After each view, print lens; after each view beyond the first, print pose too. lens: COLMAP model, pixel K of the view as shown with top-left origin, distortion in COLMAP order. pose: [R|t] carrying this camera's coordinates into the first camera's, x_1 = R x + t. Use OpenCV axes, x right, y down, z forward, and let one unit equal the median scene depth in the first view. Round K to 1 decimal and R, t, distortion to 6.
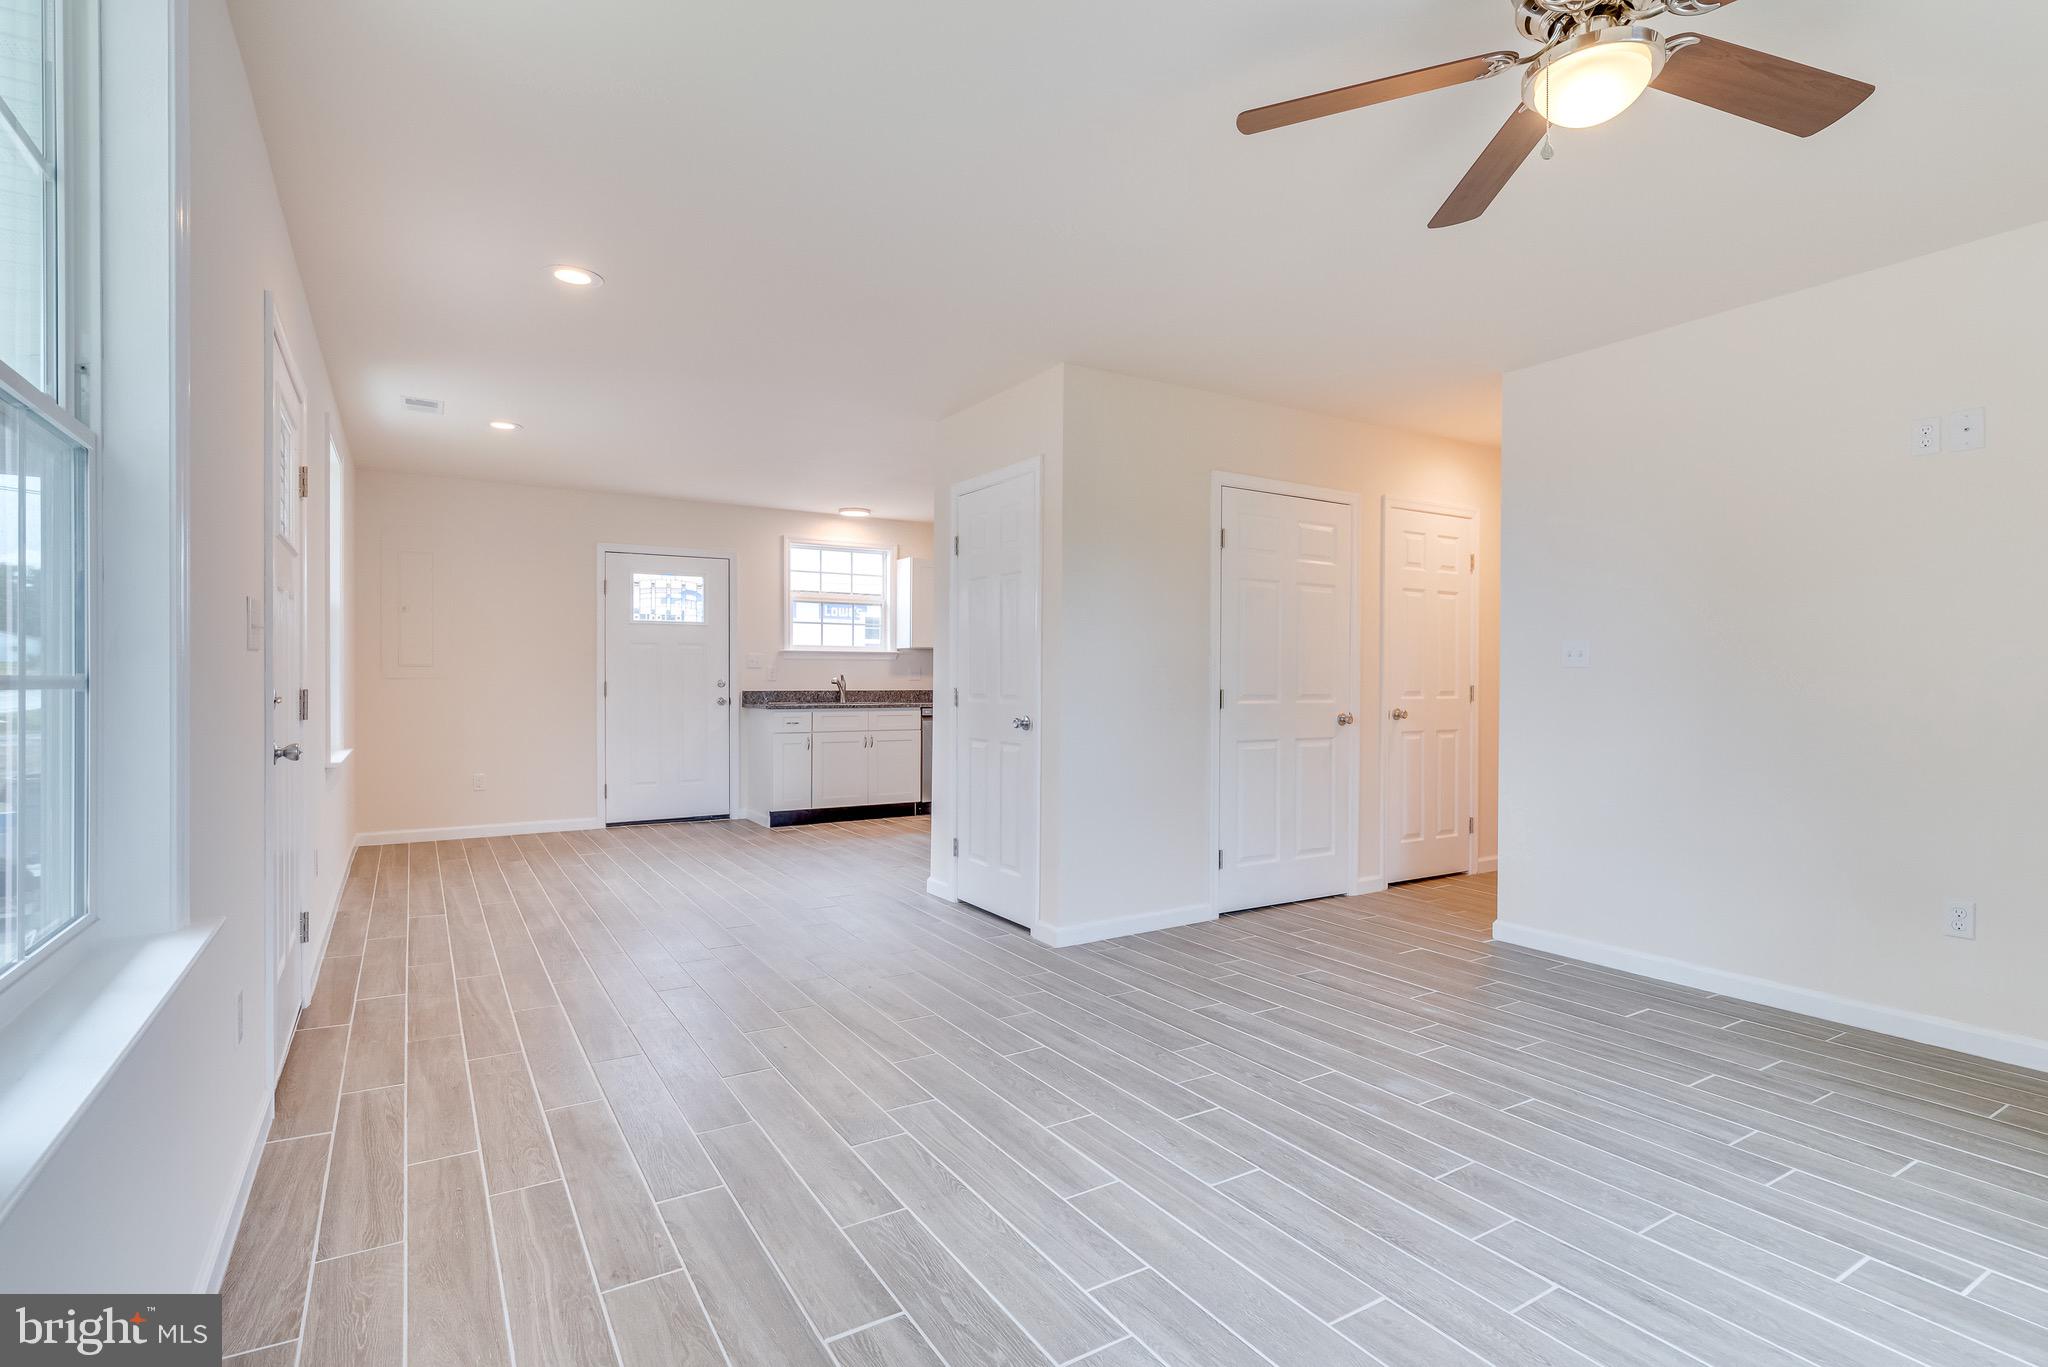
lens RADIAL K [[997.0, 0, 1016.3], [0, 997.0, 680.9], [0, 0, 1]] dist [-0.003286, -0.001317]
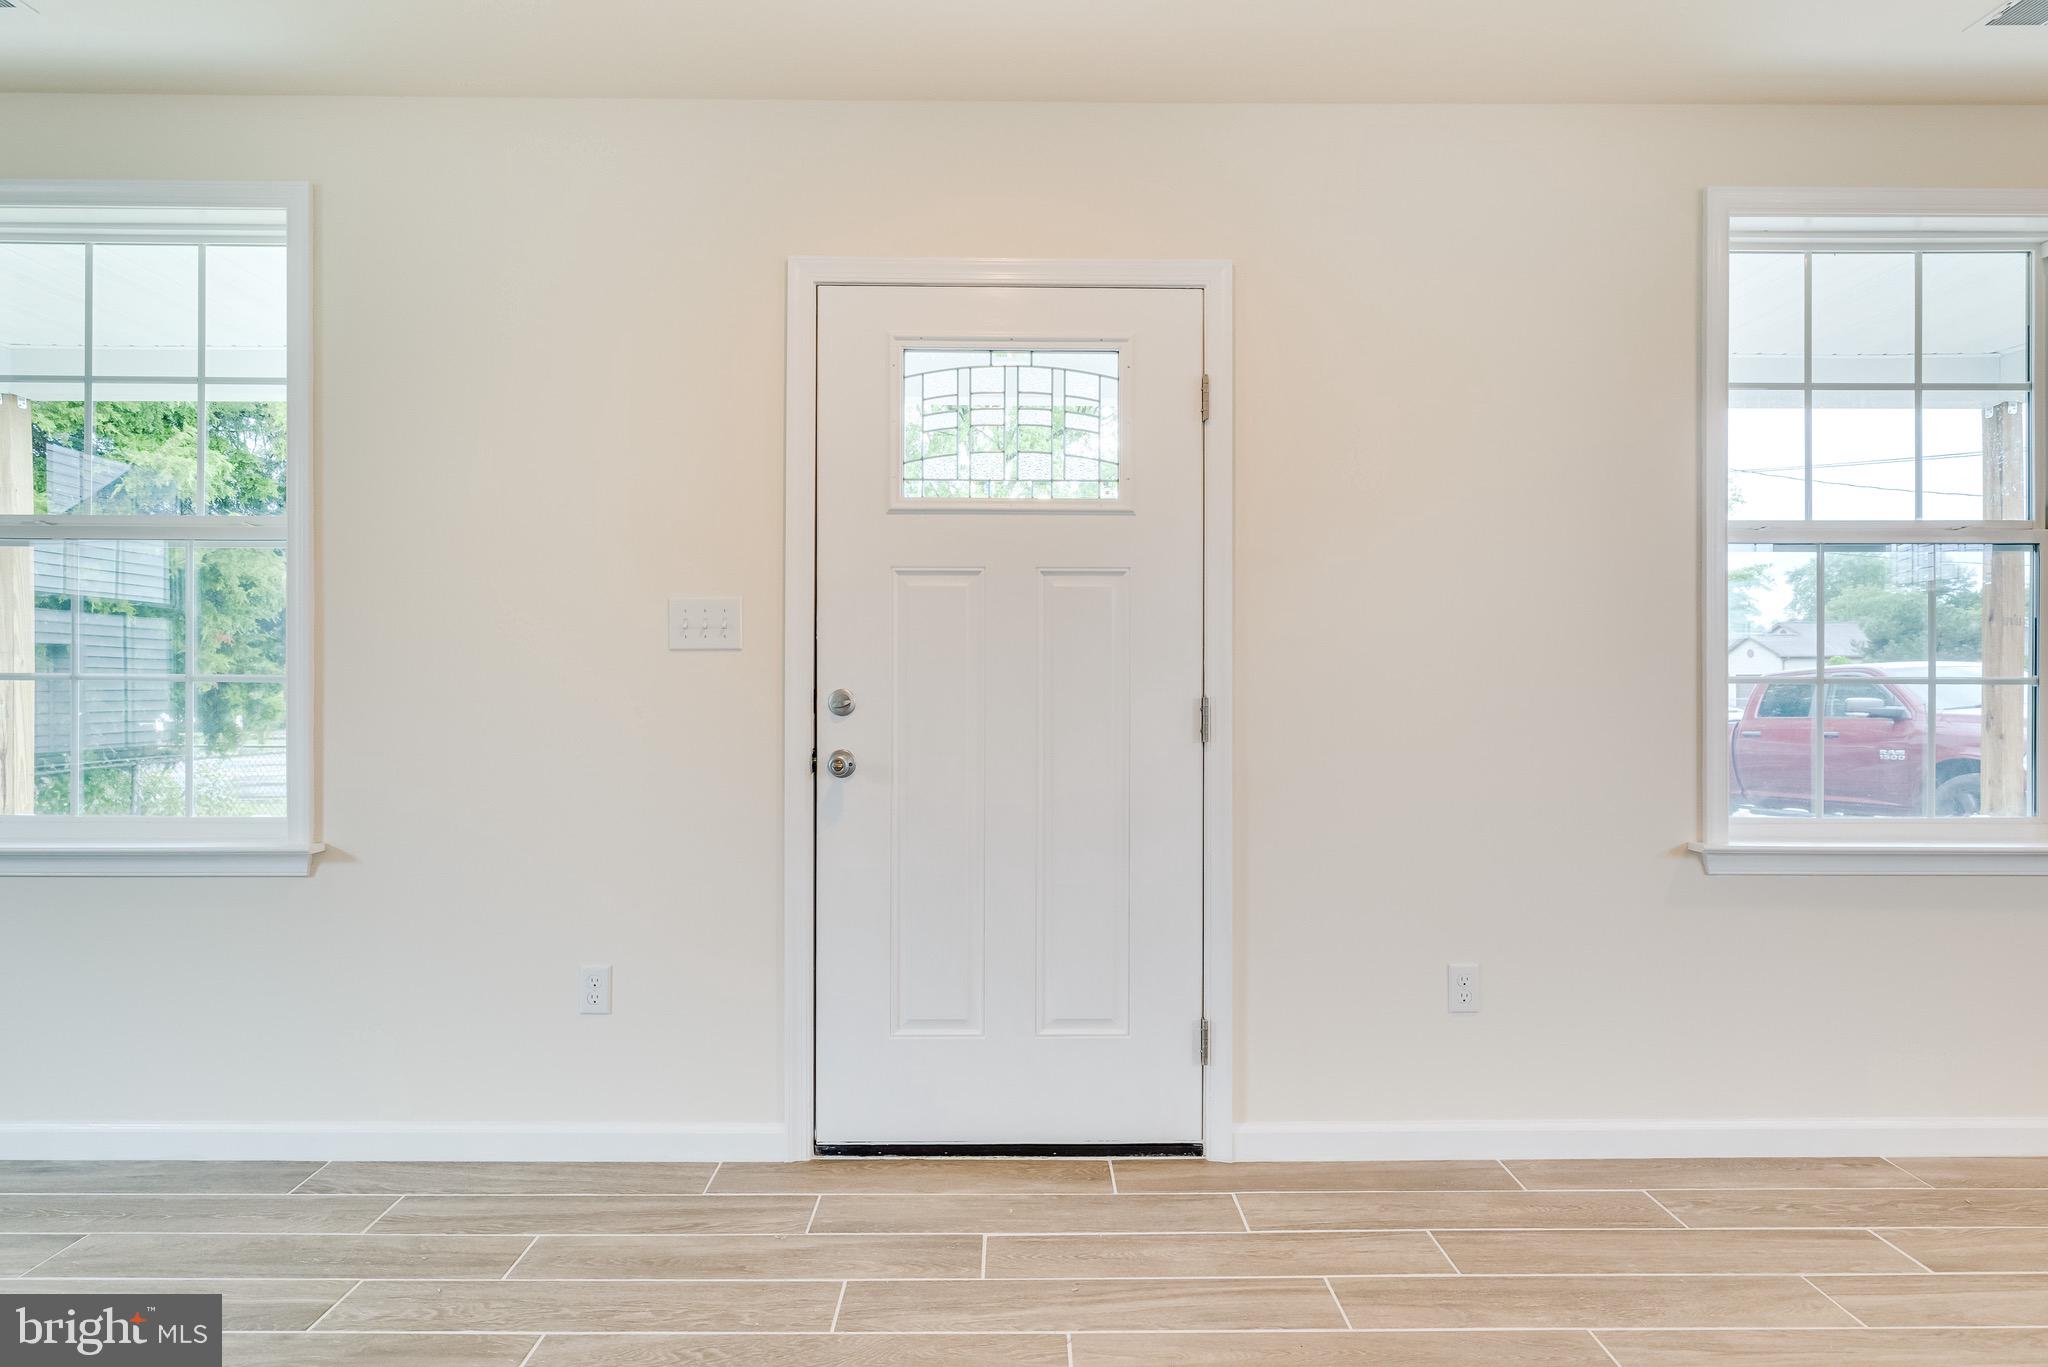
lens RADIAL K [[1041.4, 0, 1024.0], [0, 1041.4, 683.5], [0, 0, 1]] dist [-0.000491, -0.000241]
pose [[-0.526755, -0.010535, -0.849952, -0.067591], [-0.013743, 0.999898, -0.003876, 0.018036], [0.849906, 0.009640, -0.526846, 1.521876]]
